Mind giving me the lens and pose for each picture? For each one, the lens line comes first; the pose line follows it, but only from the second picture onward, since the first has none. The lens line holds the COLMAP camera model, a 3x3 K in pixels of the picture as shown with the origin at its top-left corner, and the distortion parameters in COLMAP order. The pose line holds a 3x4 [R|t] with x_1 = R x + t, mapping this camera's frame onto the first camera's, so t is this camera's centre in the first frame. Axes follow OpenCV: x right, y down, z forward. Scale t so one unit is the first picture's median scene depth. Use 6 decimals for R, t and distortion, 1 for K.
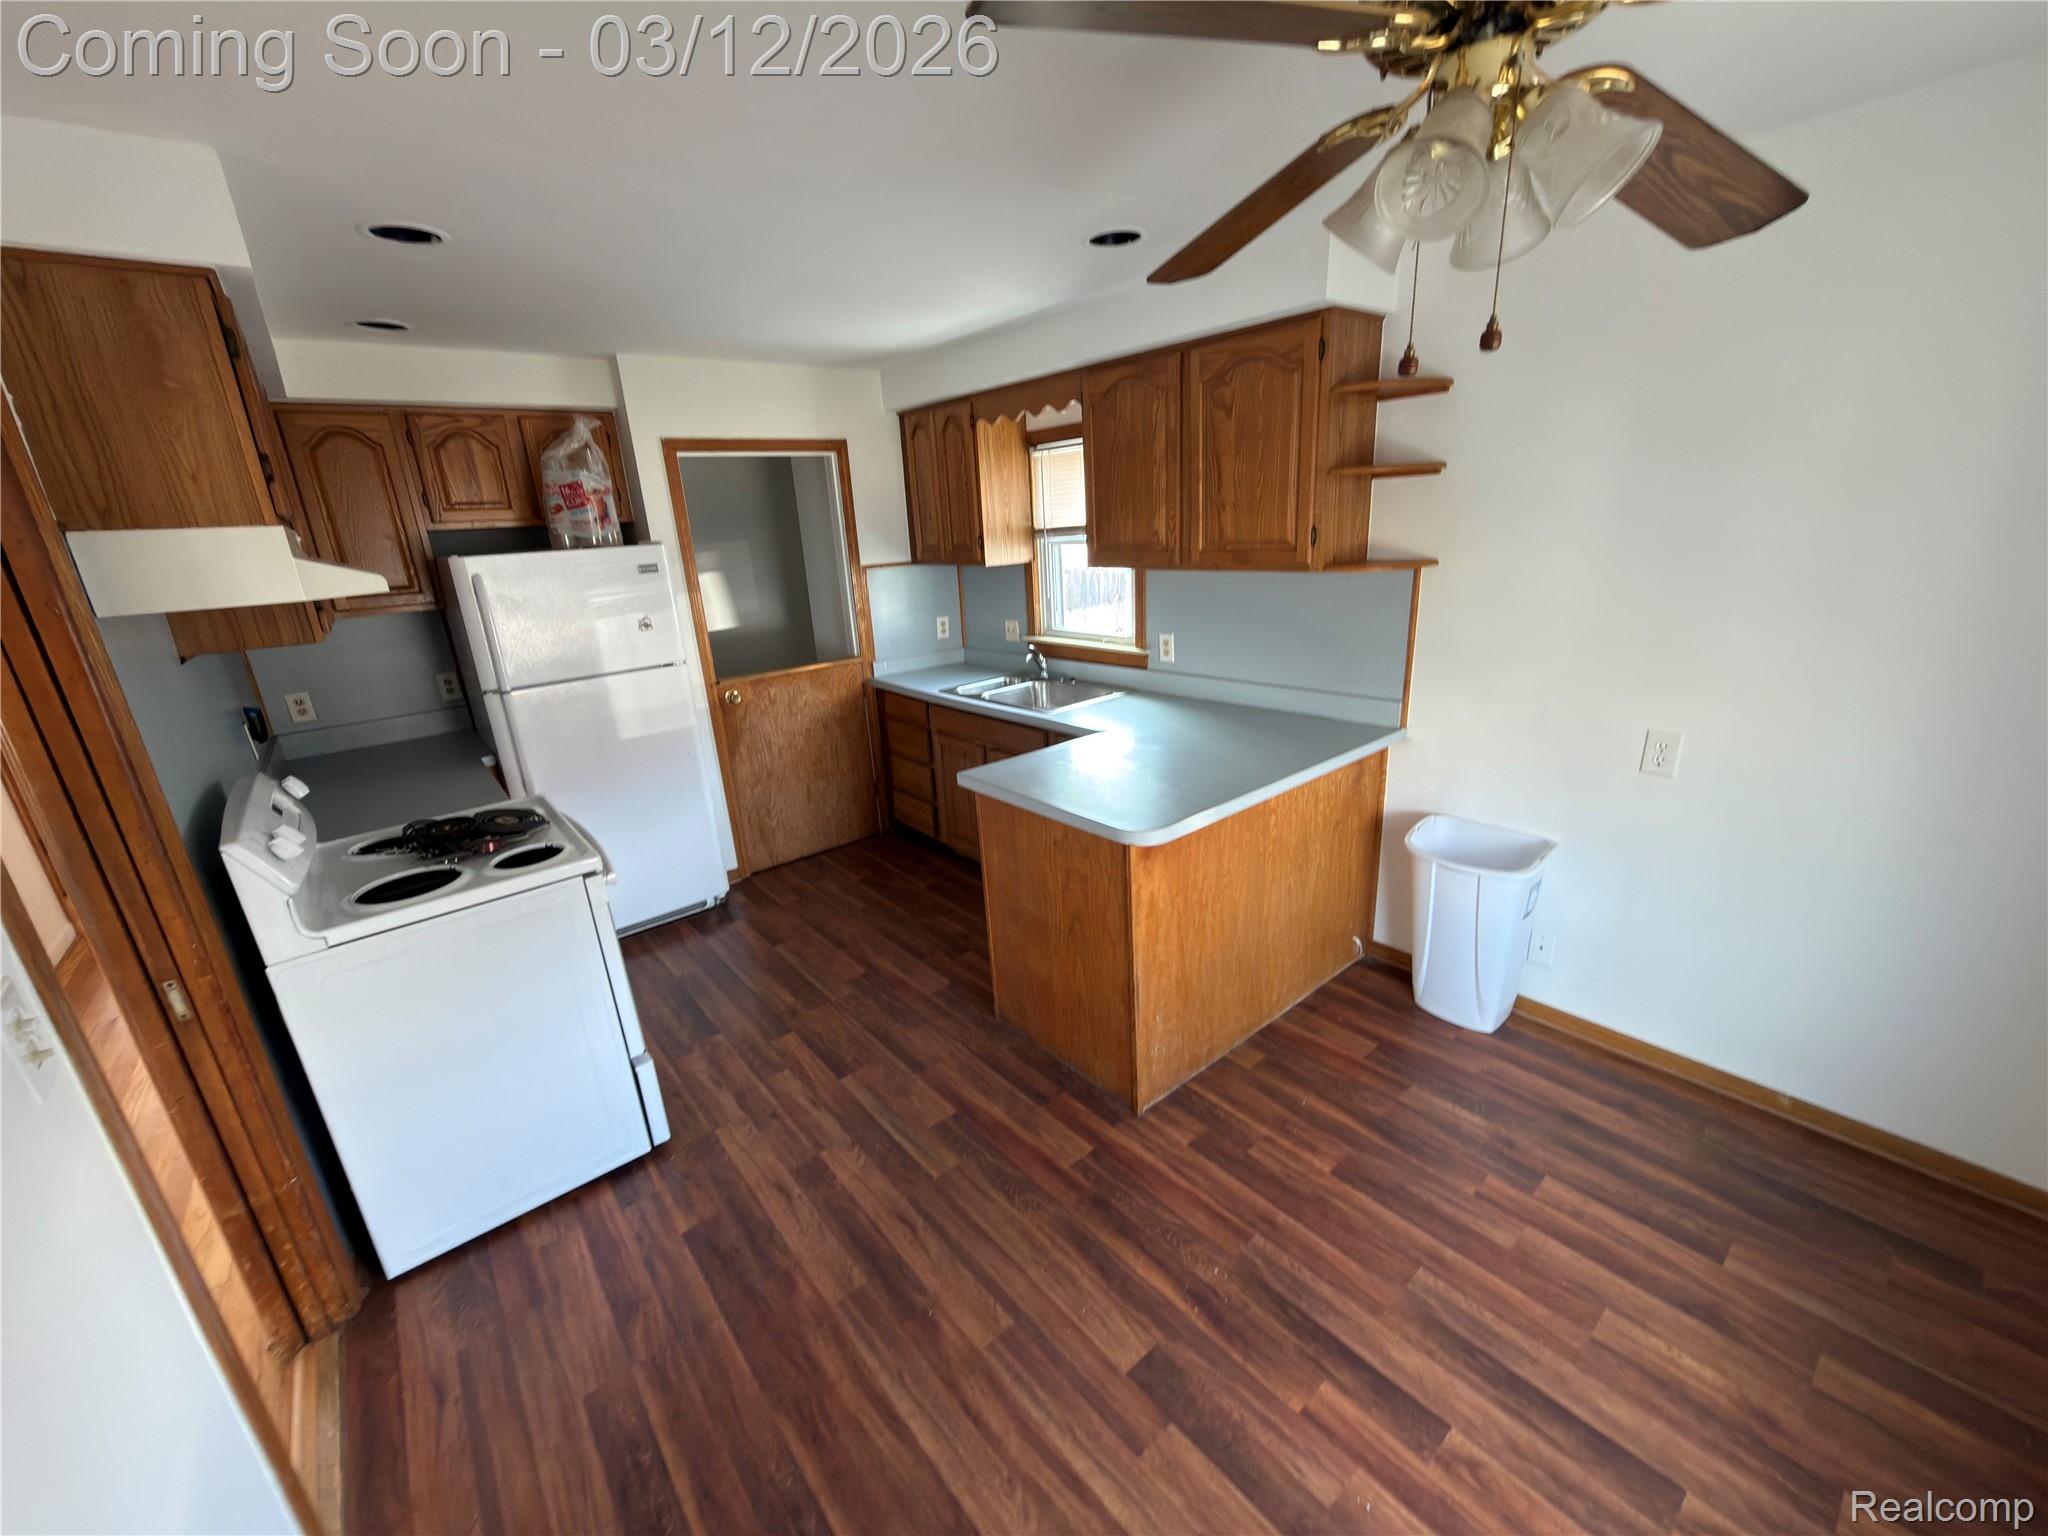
lens RADIAL K [[817.5, 0, 1019.8], [0, 817.5, 771.9], [0, 0, 1]] dist [0.001920, -0.000504]
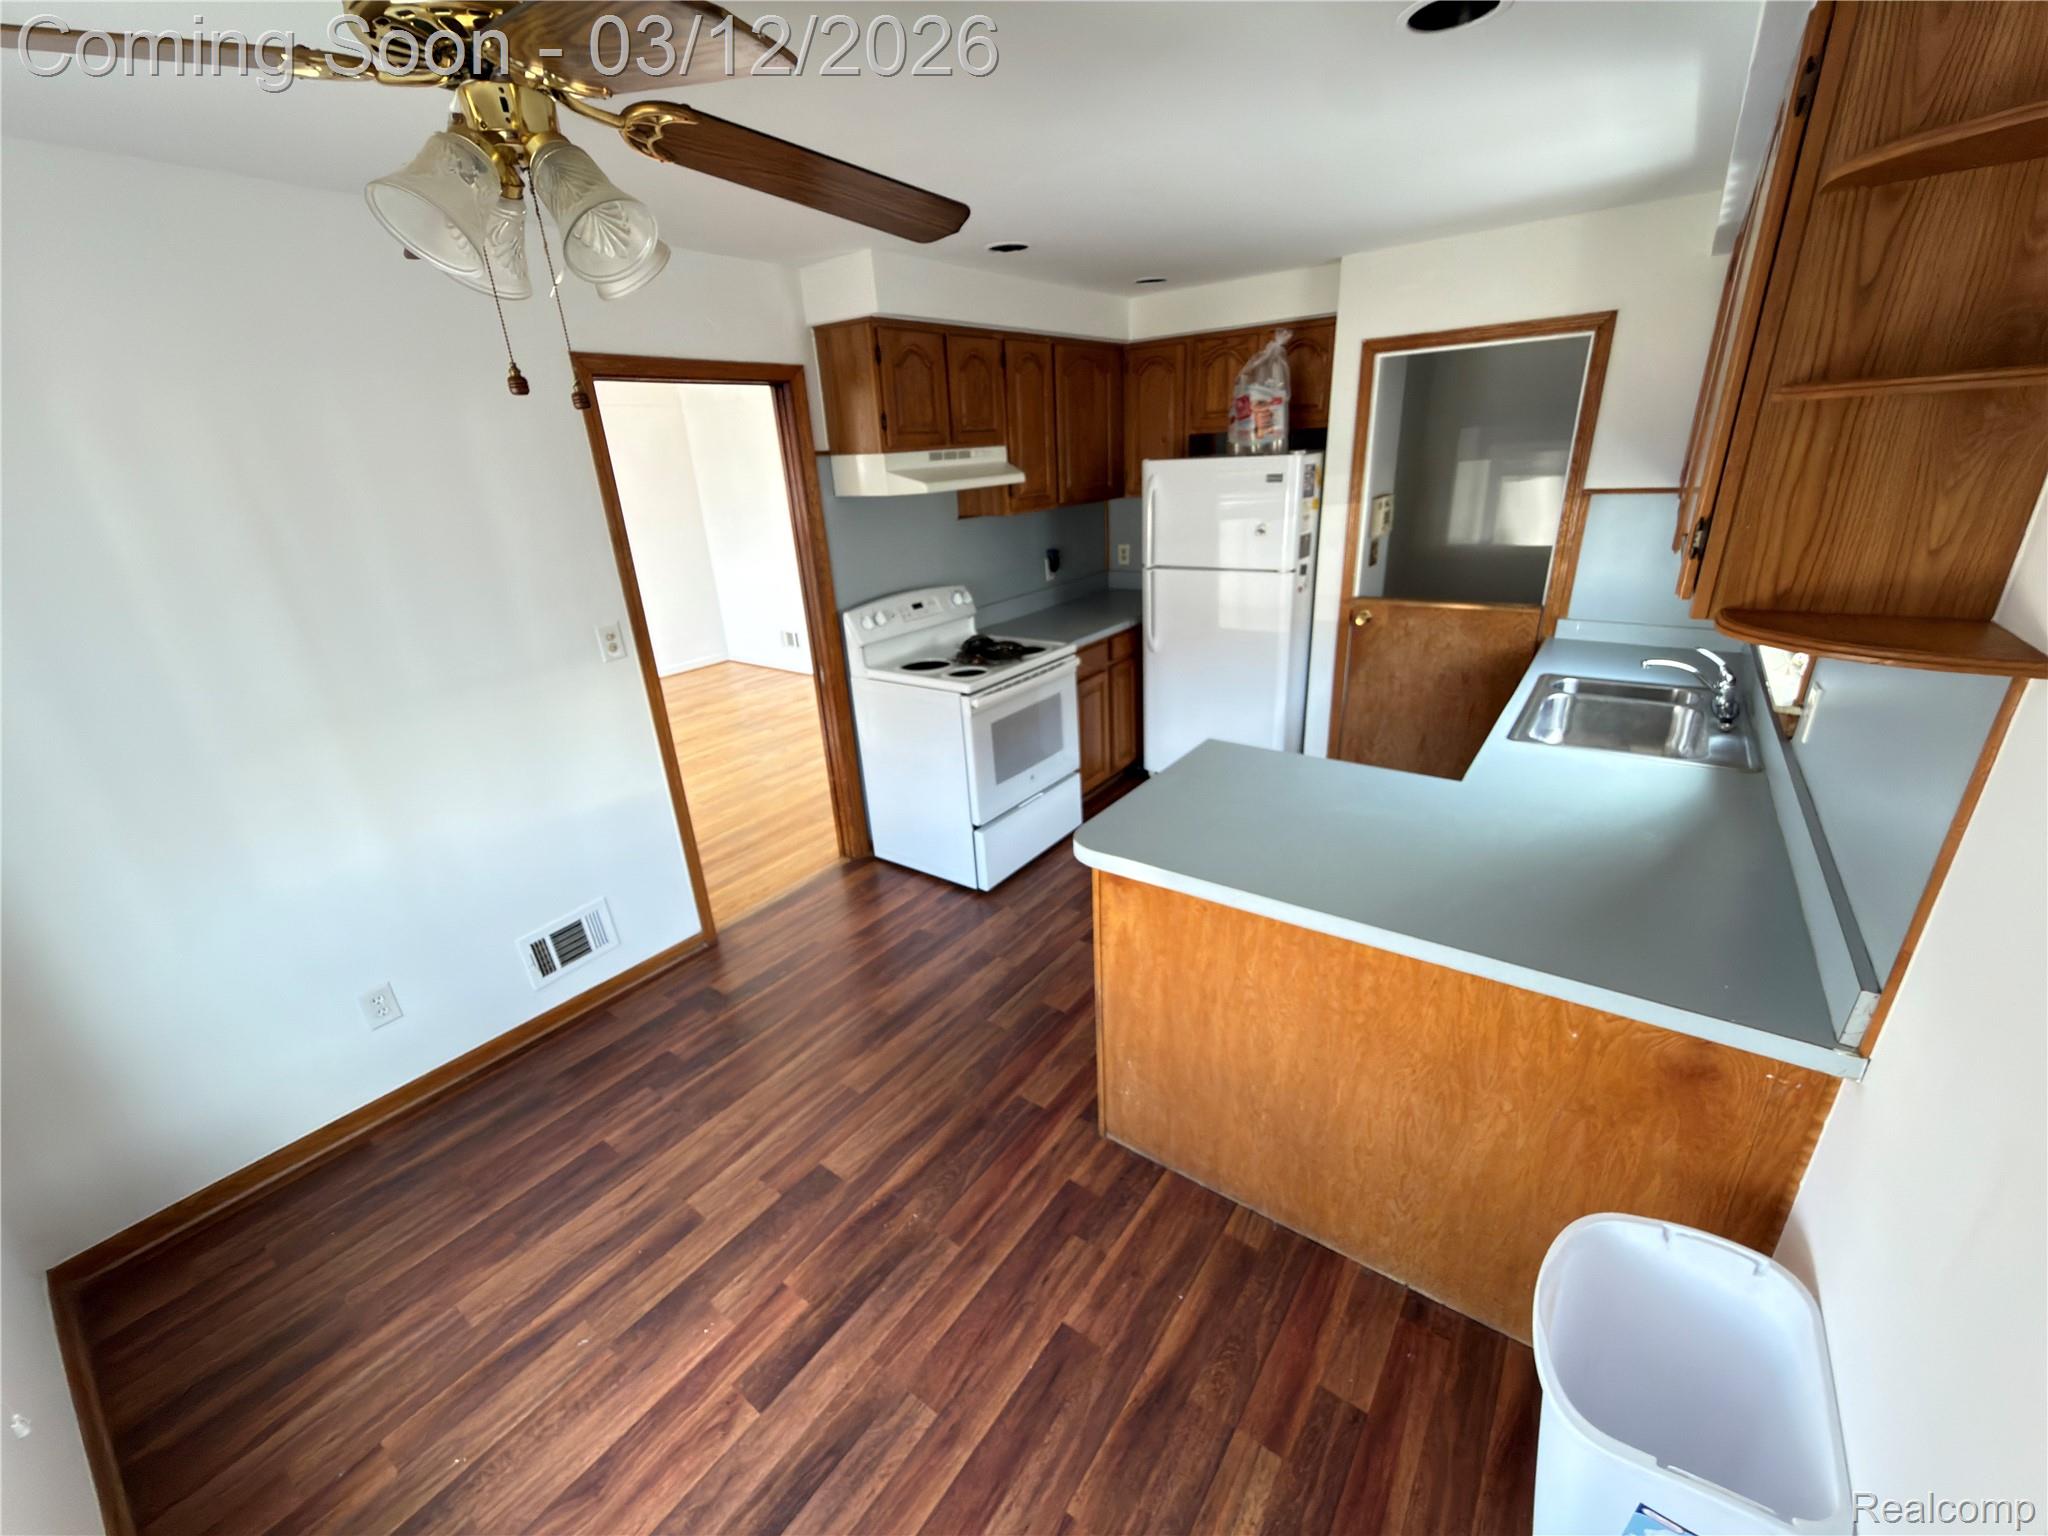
lens RADIAL K [[817.5, 0, 1021.6], [0, 817.5, 769.8], [0, 0, 1]] dist [0.001920, -0.000504]
pose [[0.250134, 0.395454, -0.883769, 0.863504], [-0.252857, 0.907790, 0.334636, -0.272831], [0.934610, 0.139763, 0.327063, 0.609214]]
